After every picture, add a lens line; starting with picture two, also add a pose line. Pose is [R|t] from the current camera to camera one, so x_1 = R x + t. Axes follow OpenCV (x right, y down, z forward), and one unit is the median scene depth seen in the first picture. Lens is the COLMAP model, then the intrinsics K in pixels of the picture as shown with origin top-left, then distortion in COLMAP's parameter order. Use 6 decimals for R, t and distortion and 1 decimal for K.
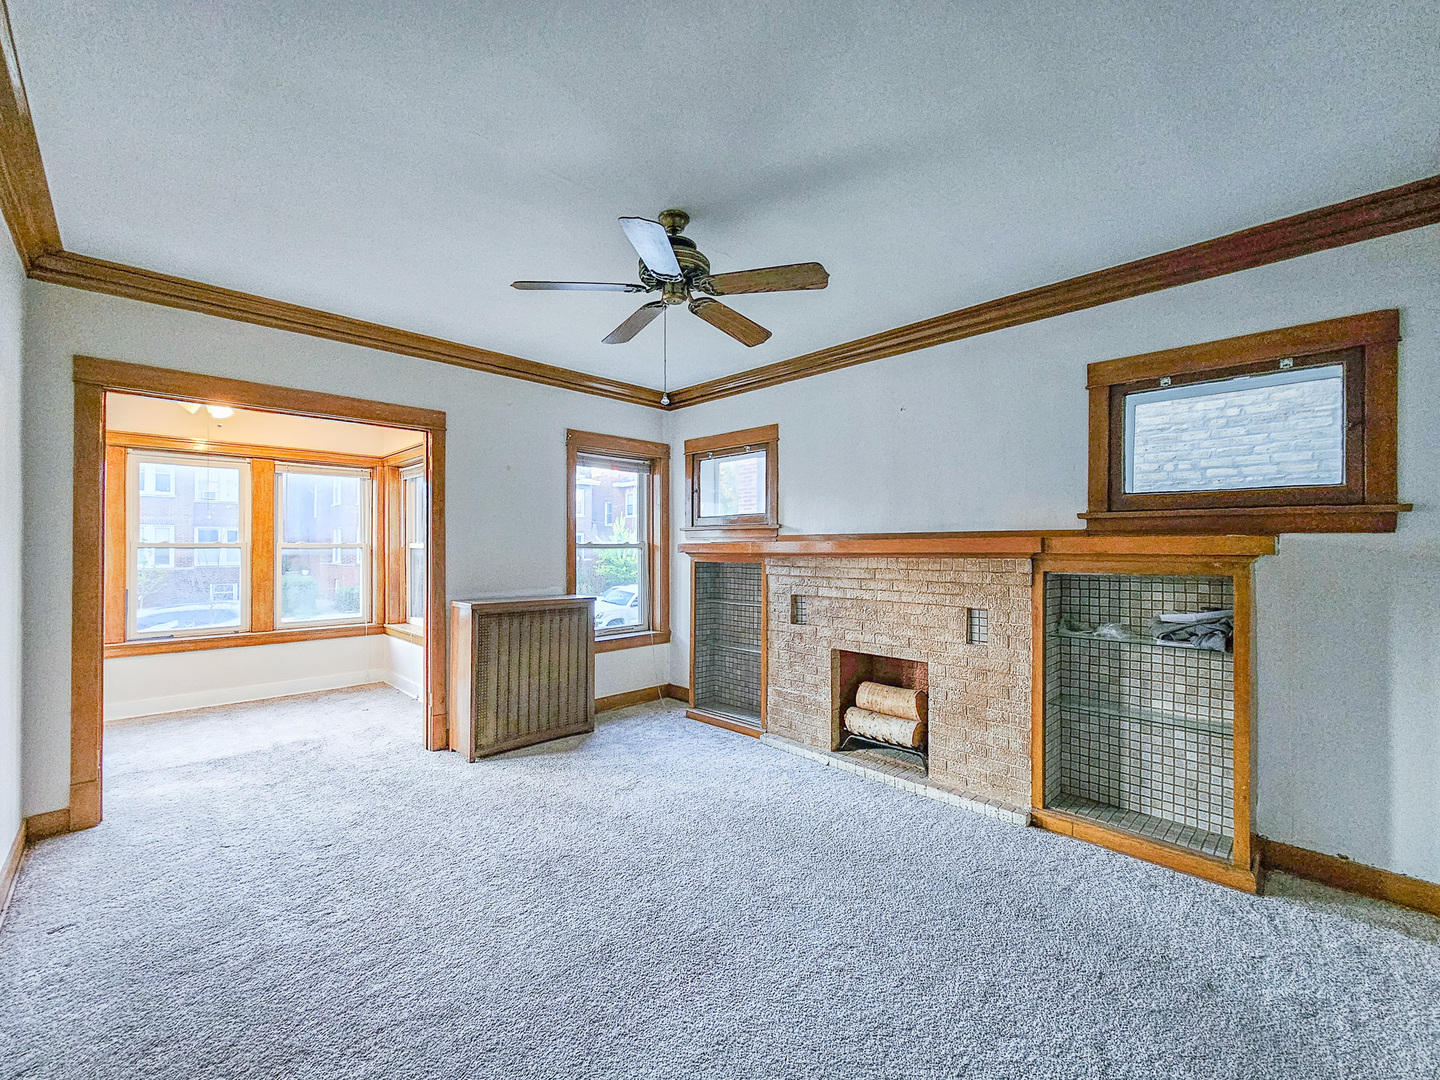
lens RADIAL K [[586.5, 0, 714.5], [0, 586.5, 547.2], [0, 0, 1]] dist [-0.003680, -0.000335]
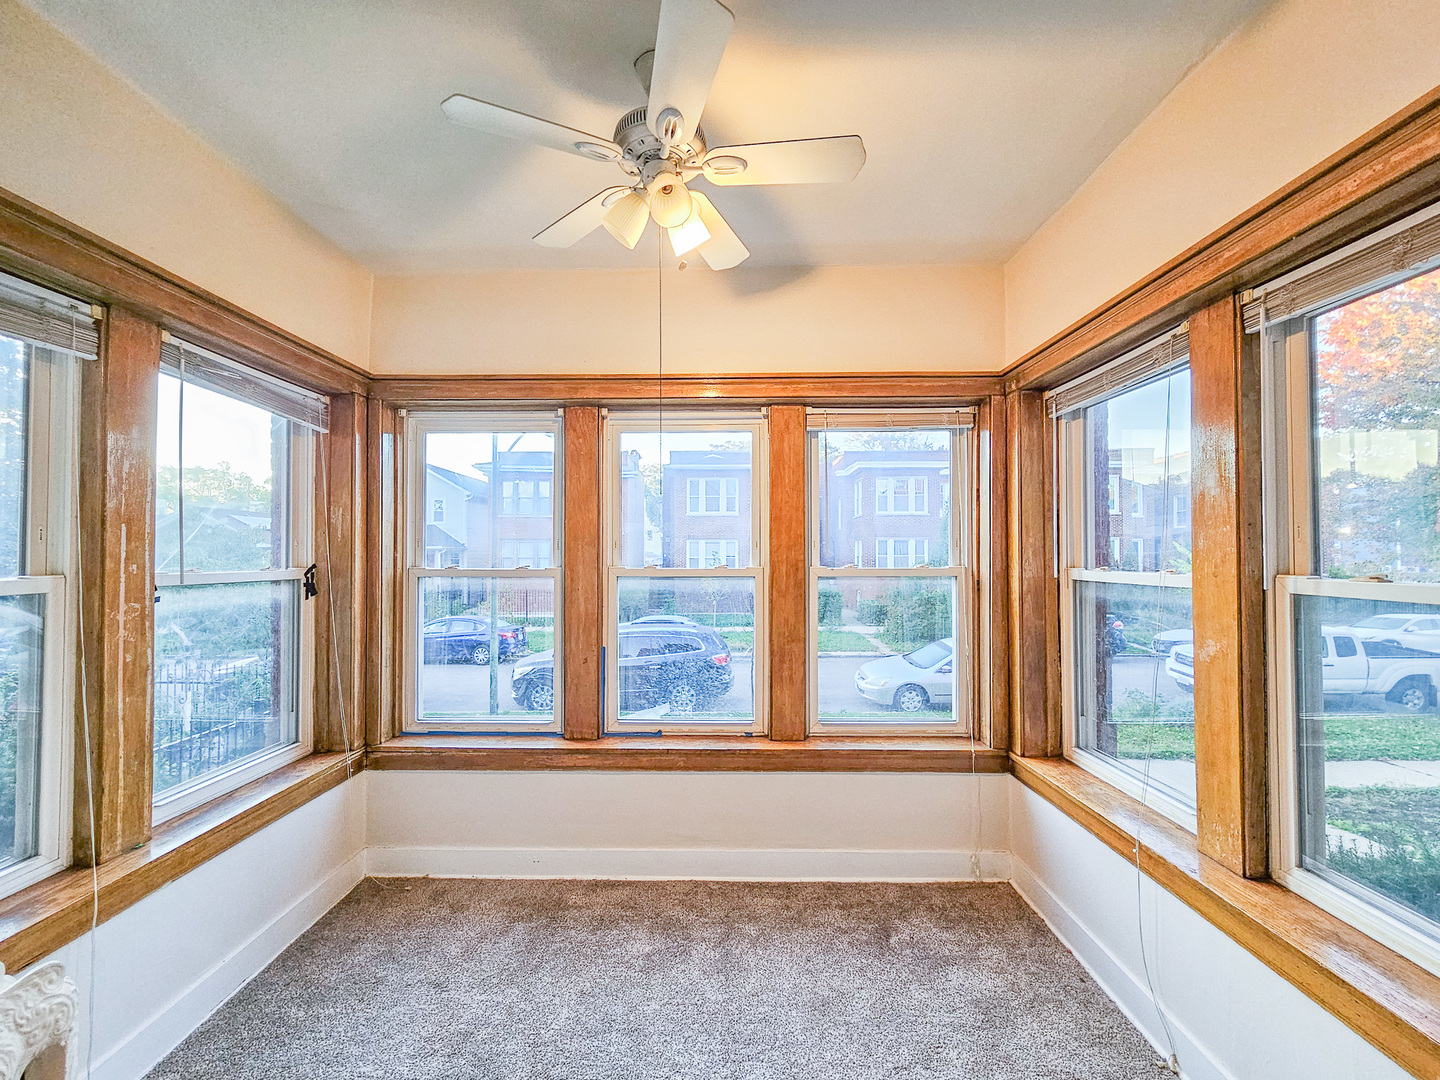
lens RADIAL K [[586.5, 0, 716.9], [0, 586.5, 547.2], [0, 0, 1]] dist [-0.003680, -0.000335]
pose [[0.698752, -0.012733, -0.715251, -0.442700], [0.002653, 0.999881, -0.015209, -0.017879], [0.715359, 0.008730, 0.698702, 0.590242]]
